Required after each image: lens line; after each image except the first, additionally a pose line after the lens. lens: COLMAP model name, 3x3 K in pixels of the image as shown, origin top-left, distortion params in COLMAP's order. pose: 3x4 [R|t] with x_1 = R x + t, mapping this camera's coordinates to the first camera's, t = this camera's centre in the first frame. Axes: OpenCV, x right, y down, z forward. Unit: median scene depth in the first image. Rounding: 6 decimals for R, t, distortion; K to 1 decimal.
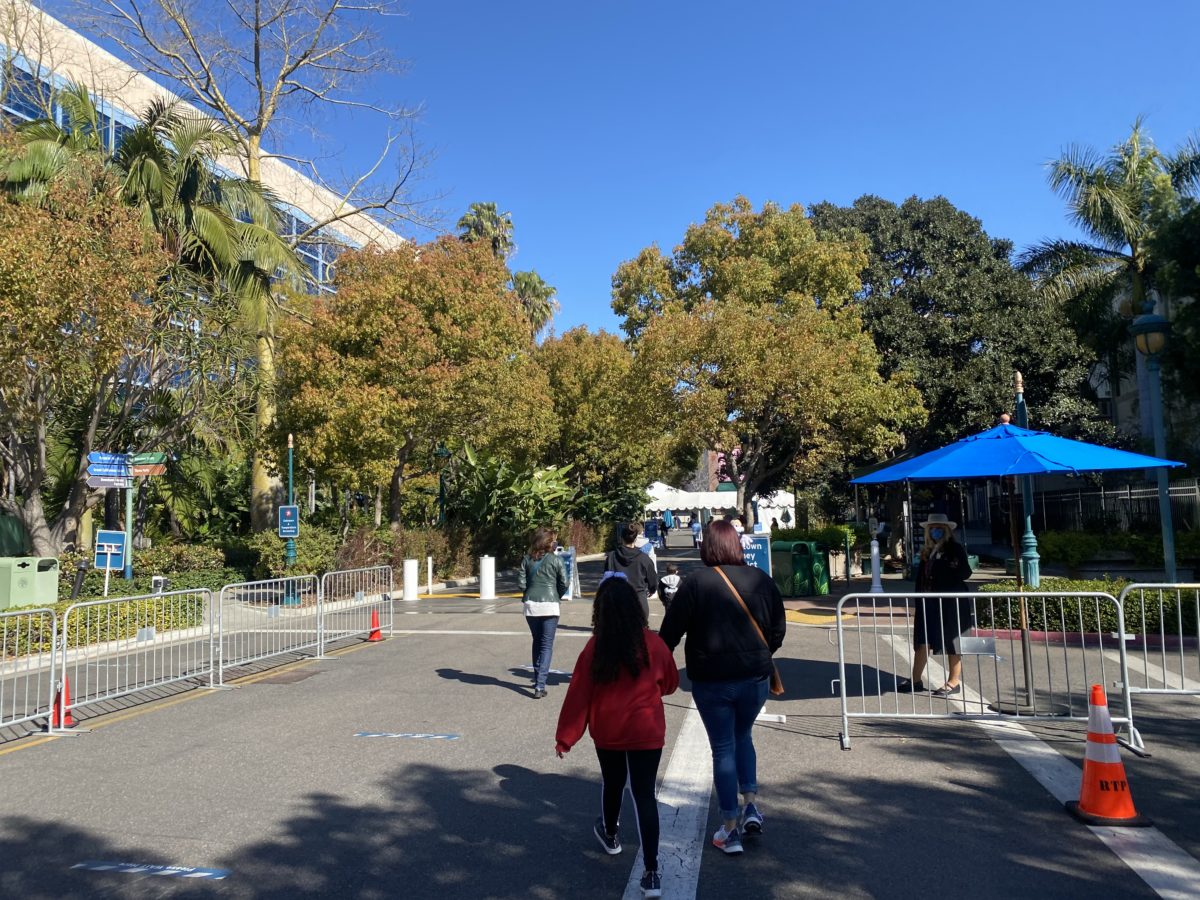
lens RADIAL K [[908.6, 0, 566.8], [0, 908.6, 429.5], [0, 0, 1]] dist [0.004958, 0.001138]
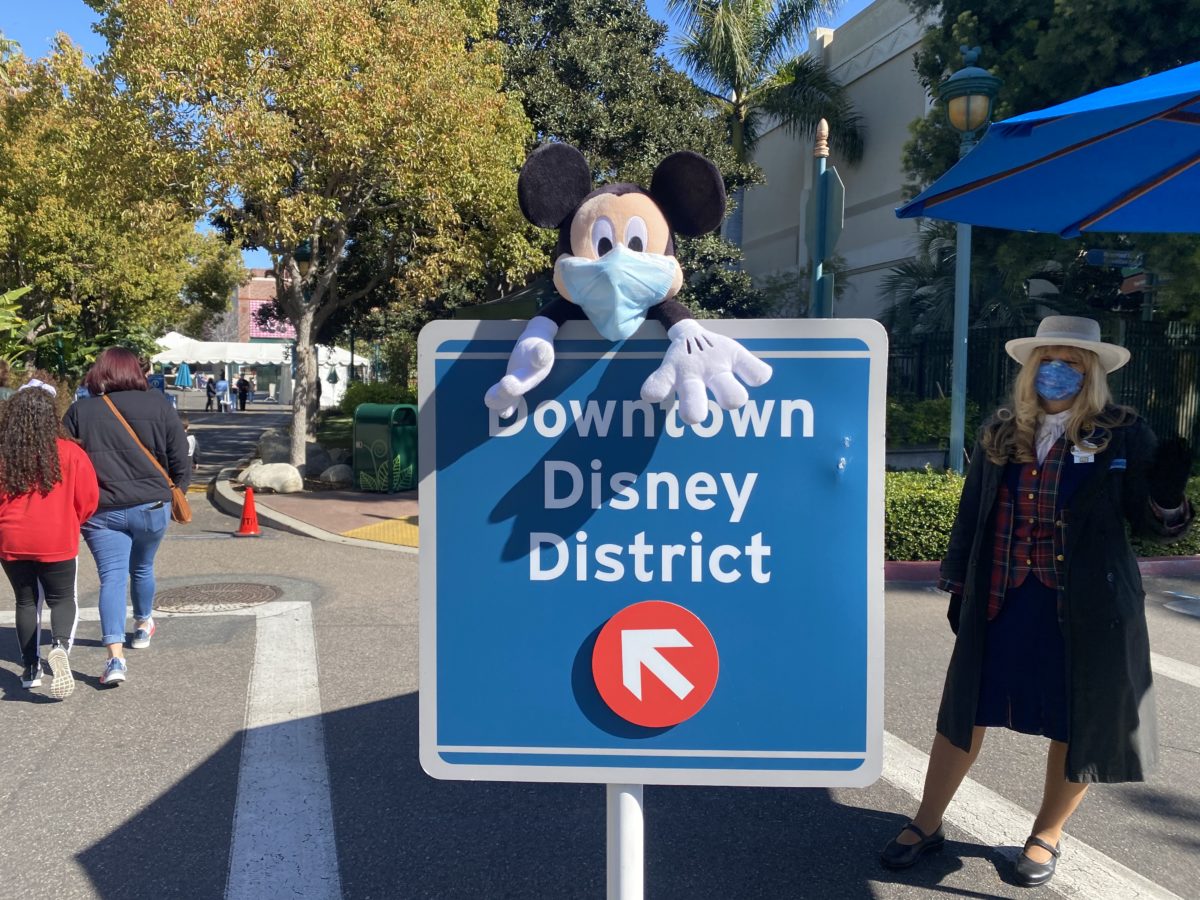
lens RADIAL K [[908.6, 0, 566.8], [0, 908.6, 429.5], [0, 0, 1]] dist [0.004958, 0.001138]
pose [[0.875189, 0.005871, 0.483746, 0.028318], [-0.076787, 0.988936, 0.126920, 0.026968], [-0.477649, -0.148224, 0.865957, 0.209285]]
